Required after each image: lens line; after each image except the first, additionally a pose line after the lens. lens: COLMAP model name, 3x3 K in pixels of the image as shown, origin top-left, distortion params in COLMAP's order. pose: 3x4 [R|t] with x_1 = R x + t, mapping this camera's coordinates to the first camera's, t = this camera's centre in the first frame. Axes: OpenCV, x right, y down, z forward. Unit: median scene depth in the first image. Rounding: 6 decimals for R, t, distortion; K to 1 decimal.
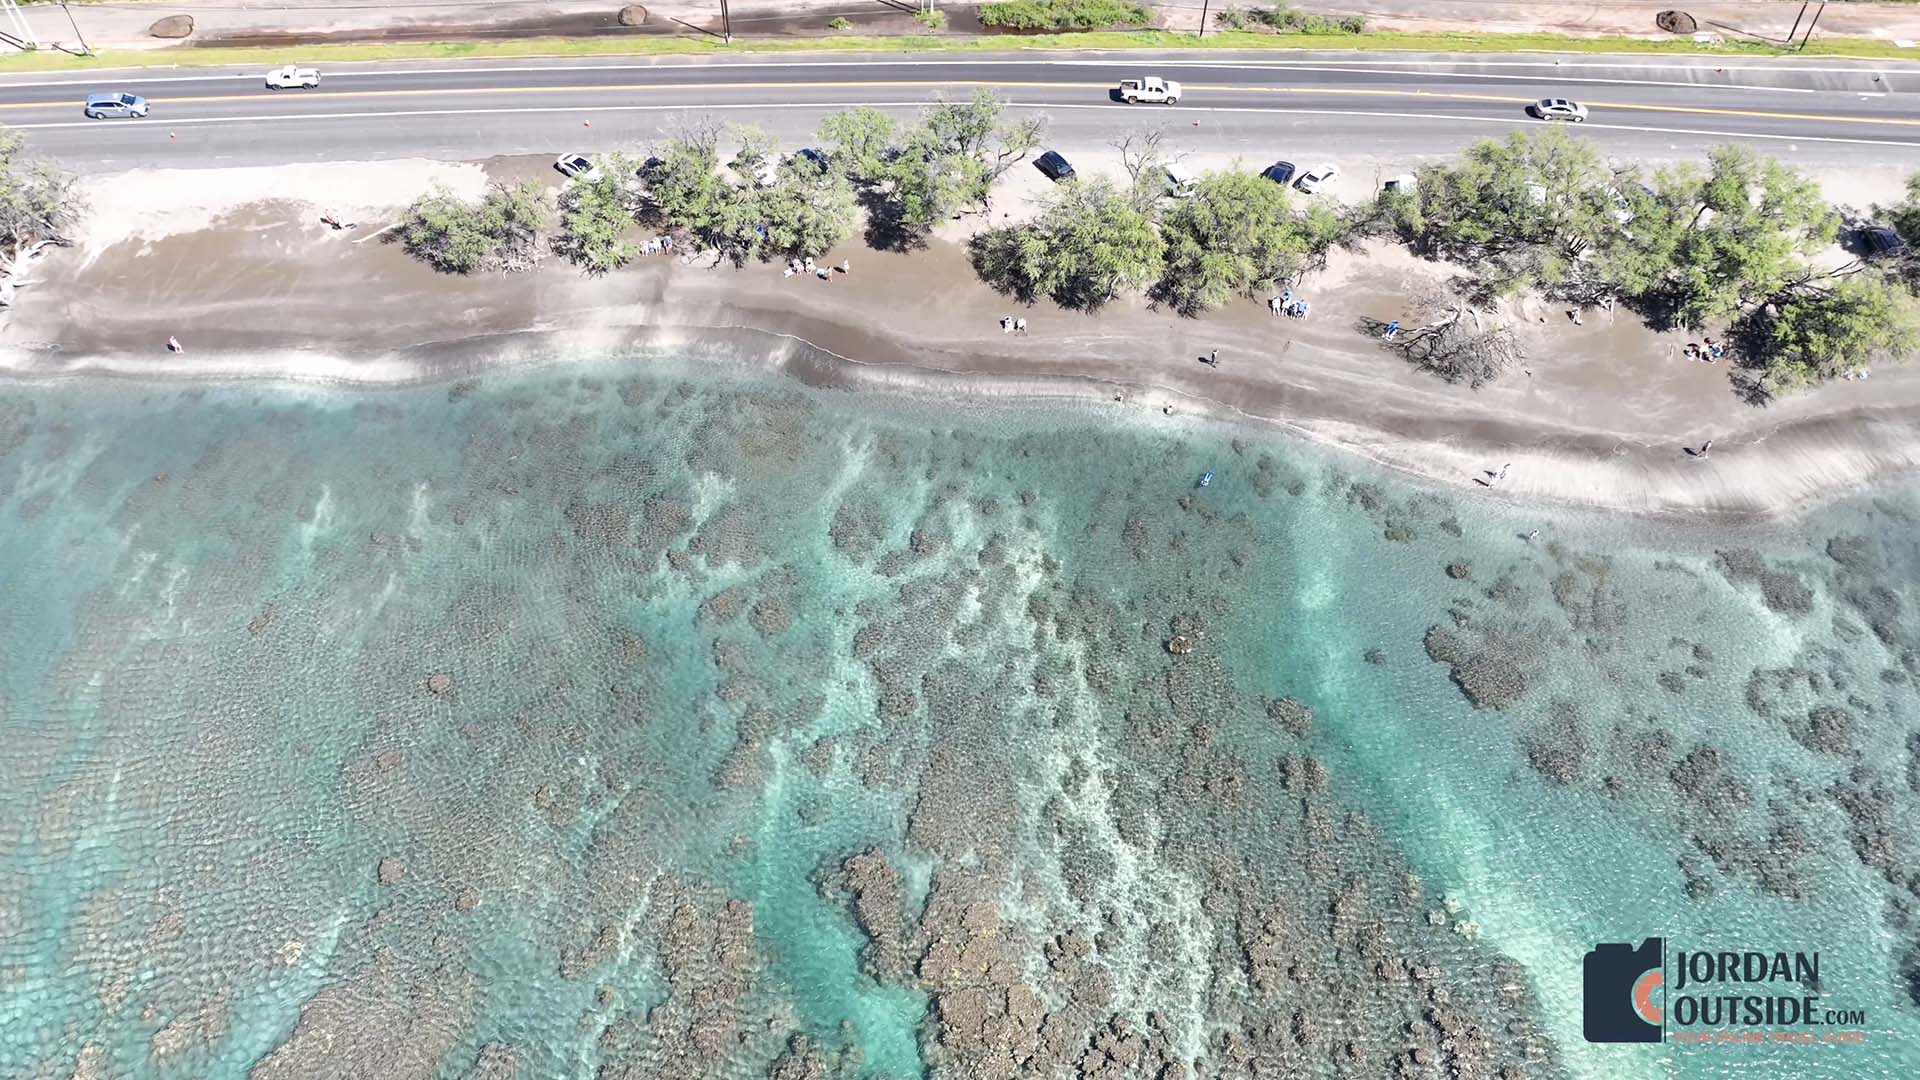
lens RADIAL K [[1532.7, 0, 960.0], [0, 1532.7, 540.0], [0, 0, 1]] dist [0.005026, 0.005977]
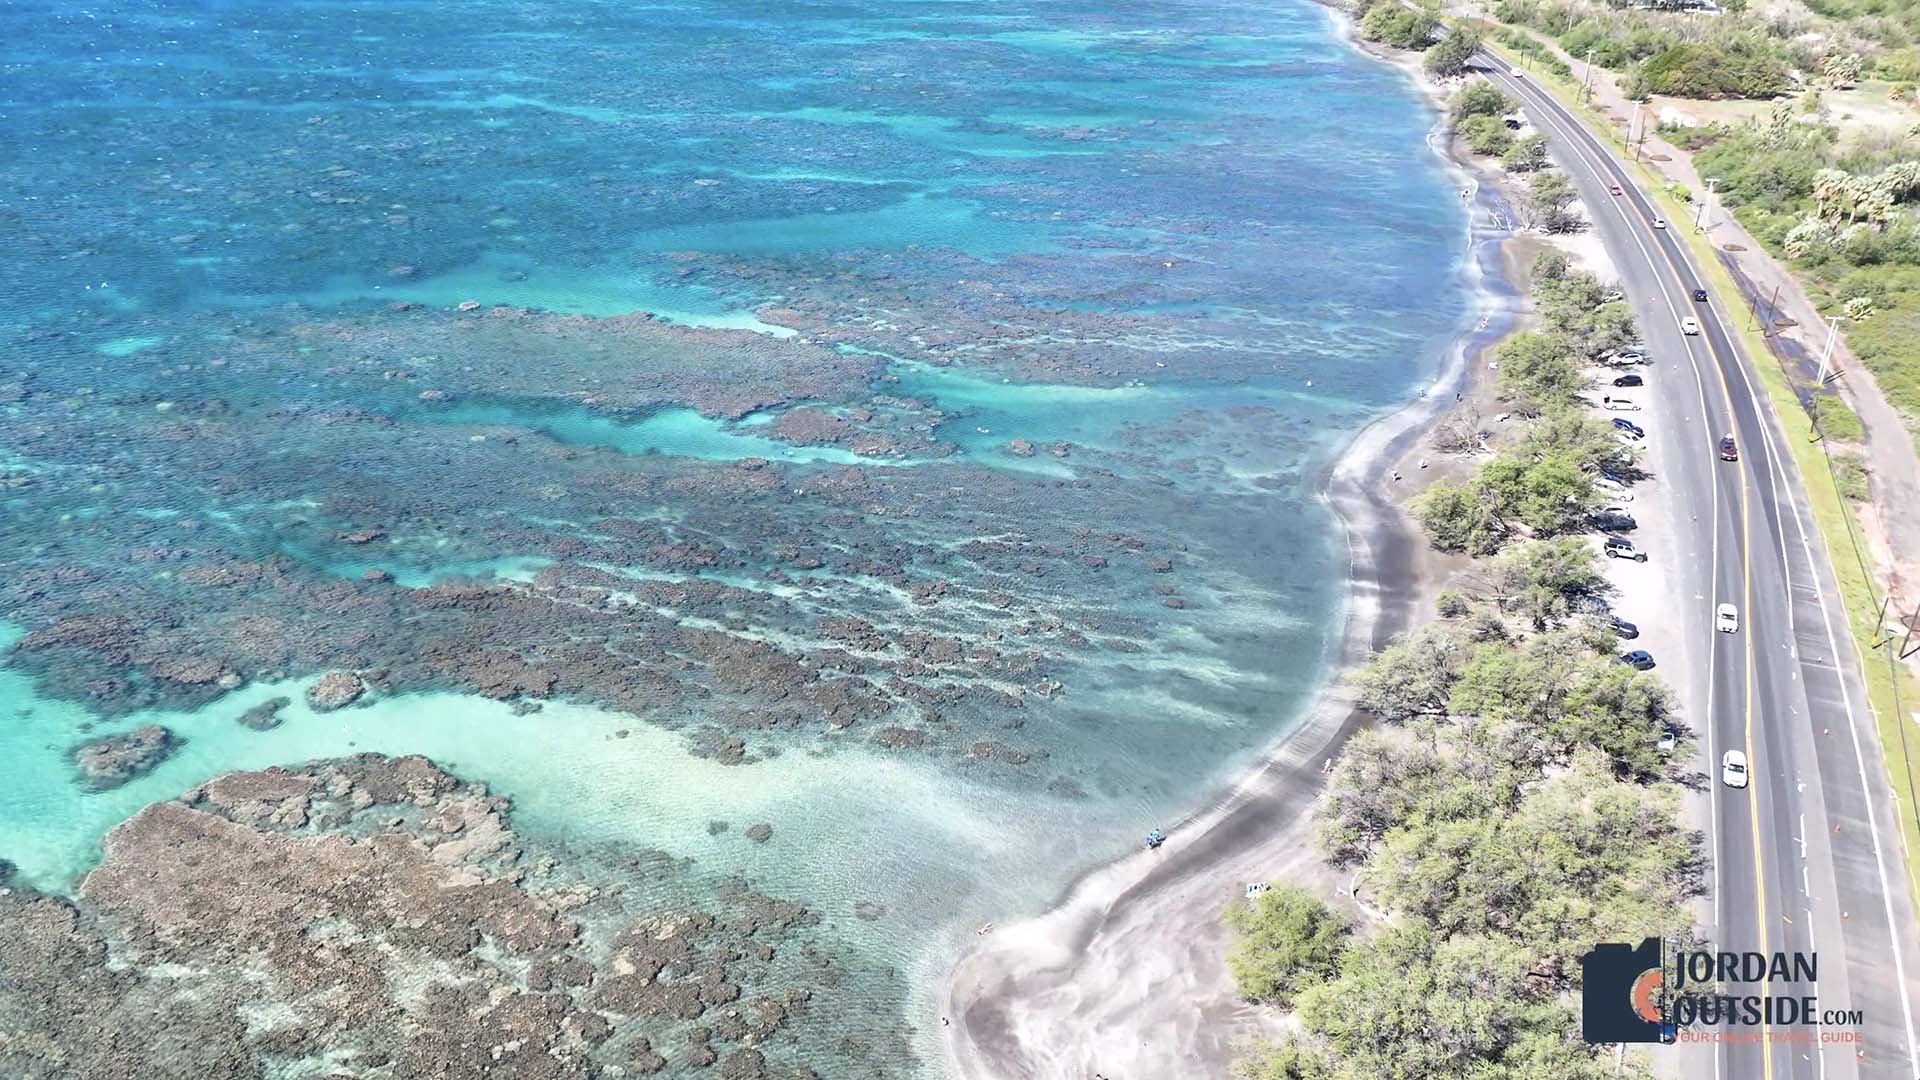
lens RADIAL K [[1485.2, 0, 953.9], [0, 1485.2, 541.2], [0, 0, 1]] dist [0.000479, 0.014872]
pose [[-0.340272, 0.420004, -0.841315, 2.098598], [-0.710210, 0.471600, 0.522680, -0.575146], [0.616292, 0.775364, 0.137819, 0.524881]]
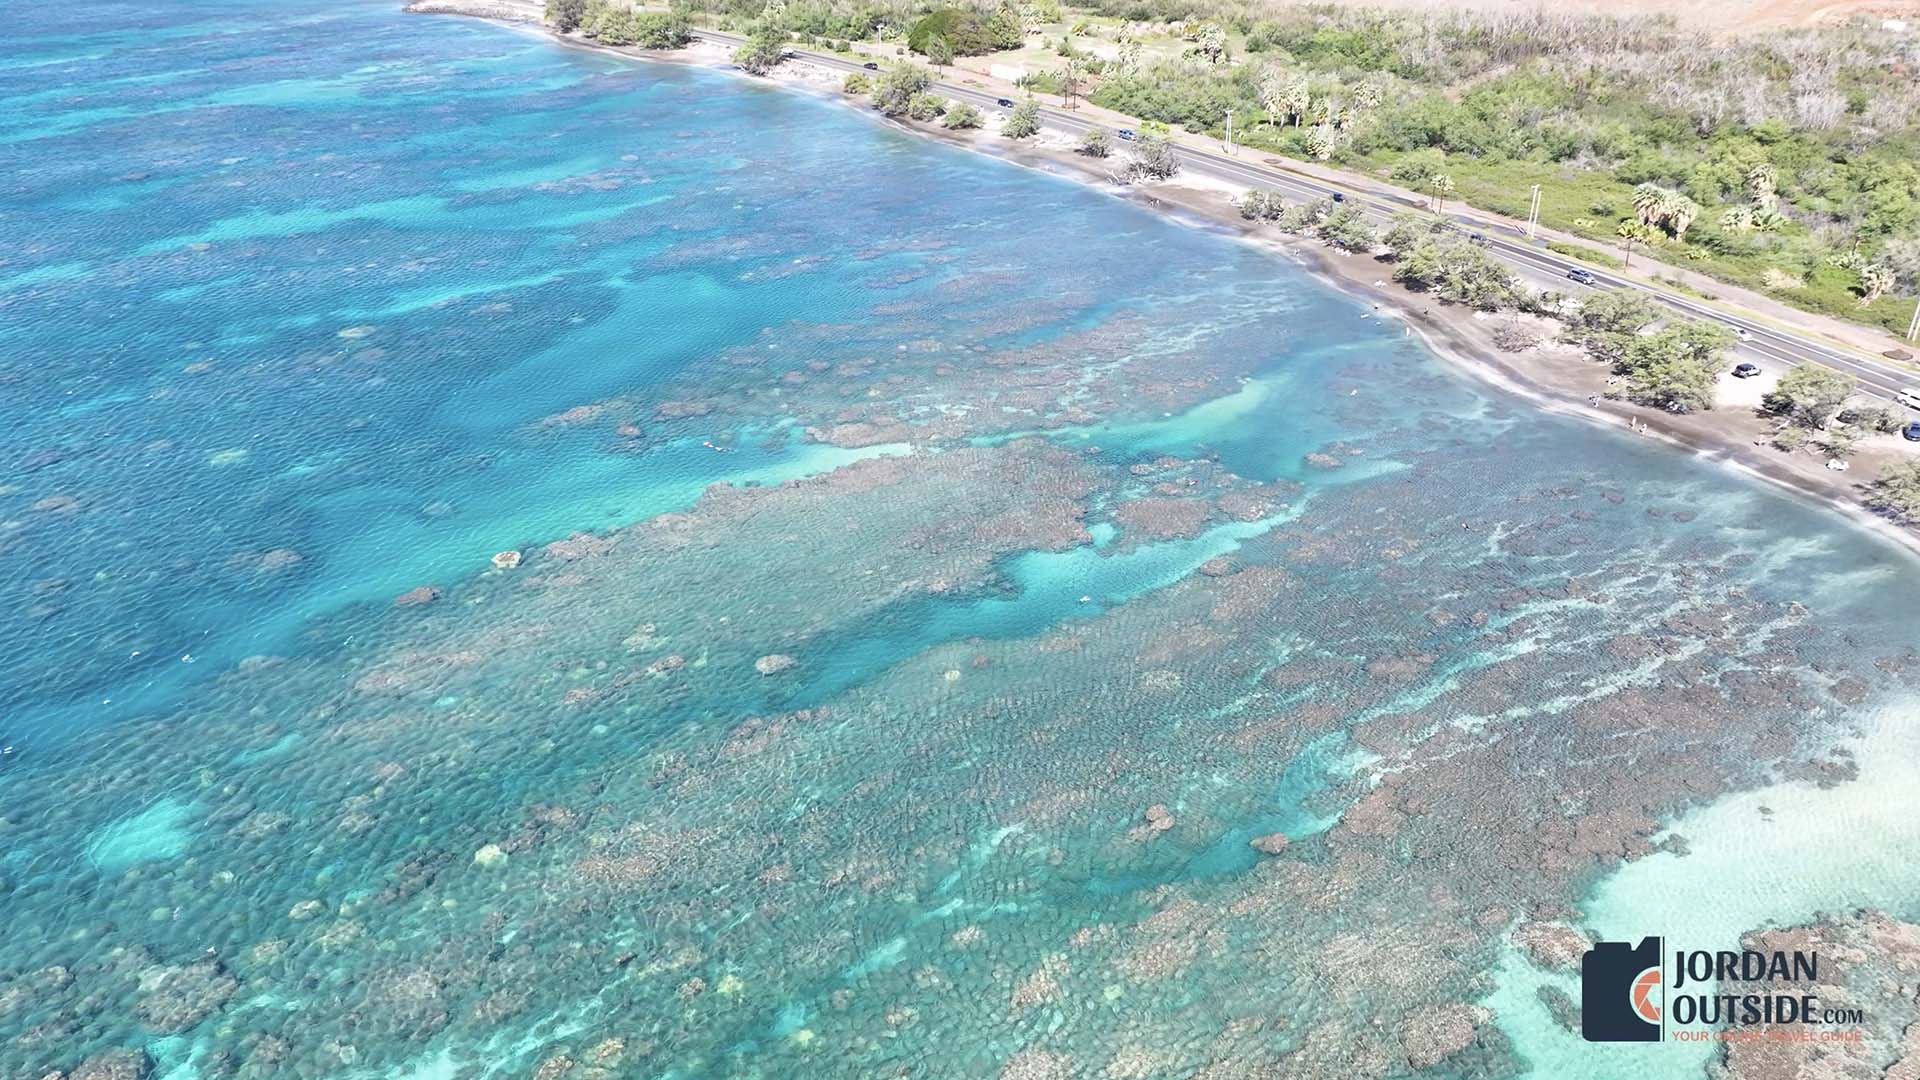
lens RADIAL K [[1485.2, 0, 953.9], [0, 1485.2, 541.2], [0, 0, 1]] dist [0.000479, 0.014872]
pose [[0.482231, 0.396284, -0.781288, 1.732197], [-0.655592, 0.754801, -0.021799, 0.661241], [0.581079, 0.522718, 0.623790, -0.593272]]
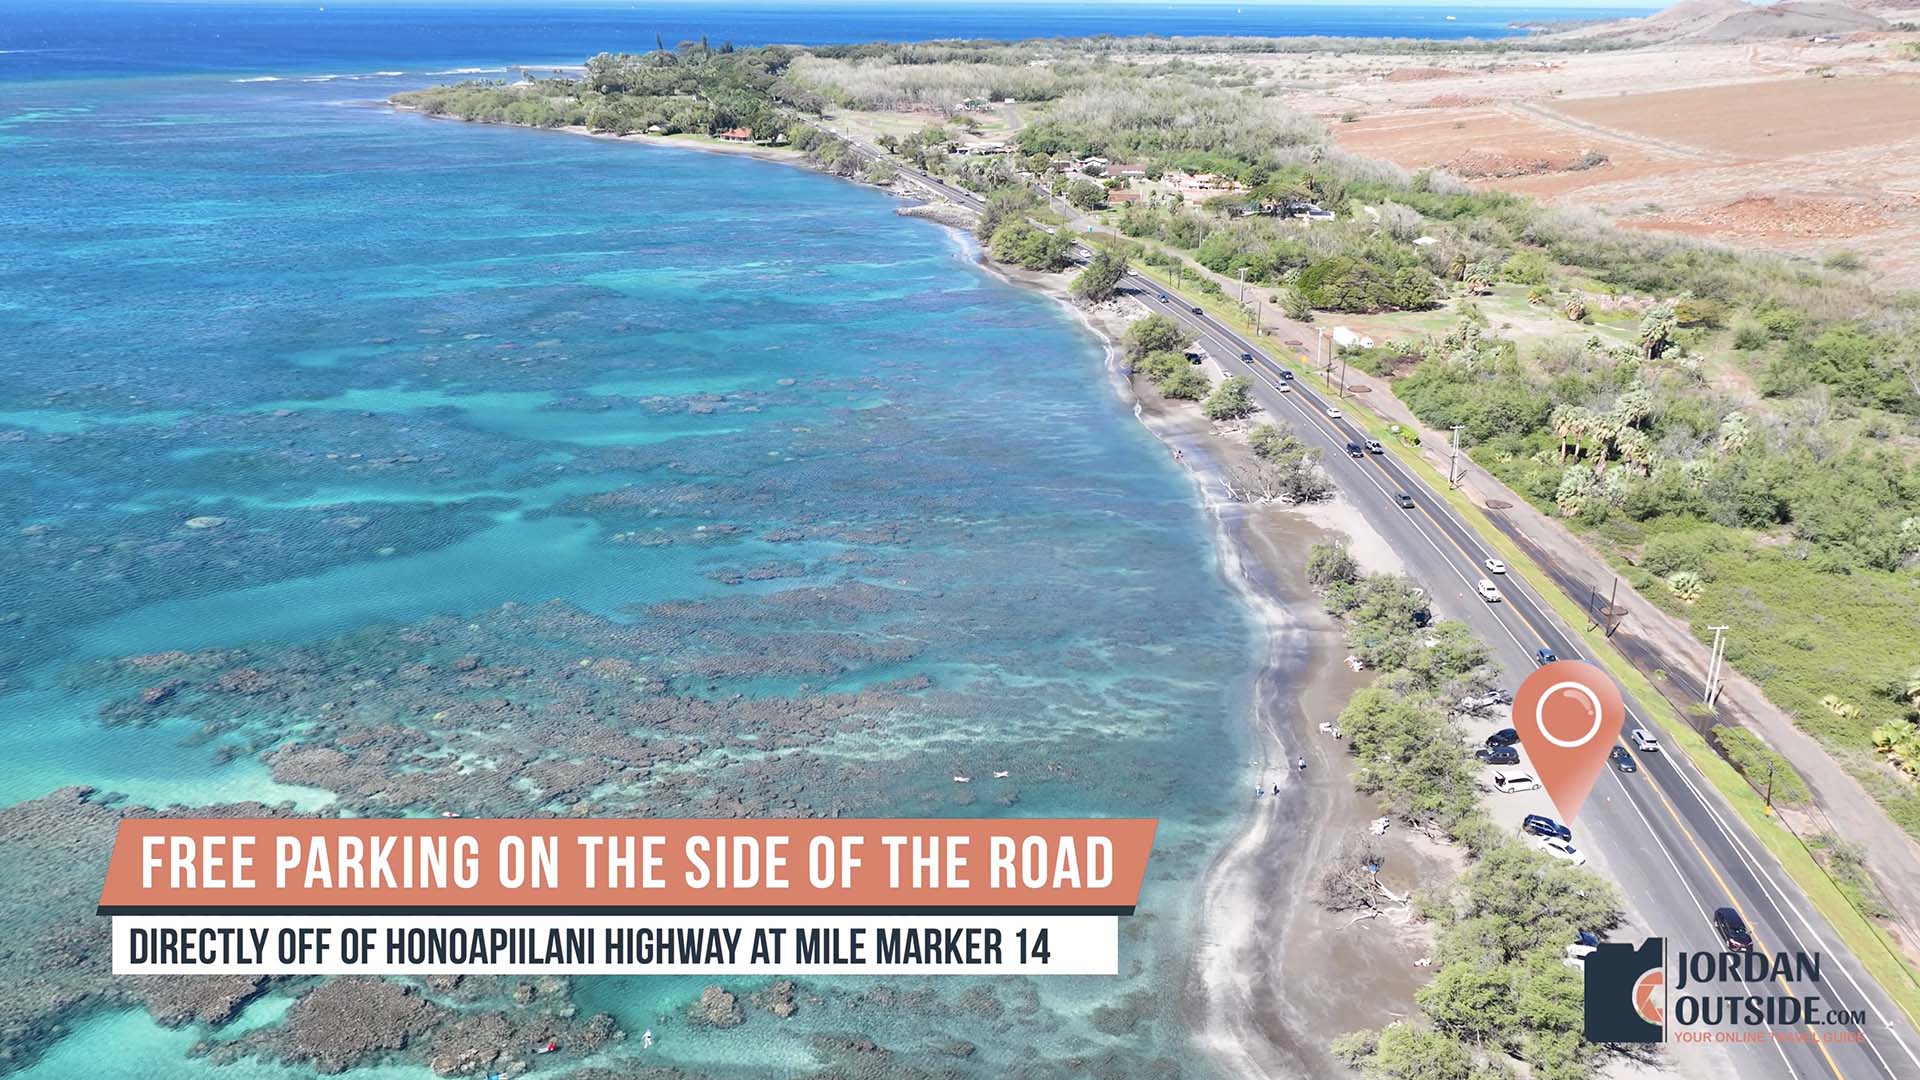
lens RADIAL K [[1470.1, 0, 960.0], [0, 1470.1, 540.0], [0, 0, 1]] dist [0.004839, 0.002384]
pose [[-0.068065, 0.335458, -0.939593, 1.419470], [-0.748581, 0.605411, 0.270375, -0.394326], [0.659540, 0.721765, 0.209911, 0.368637]]
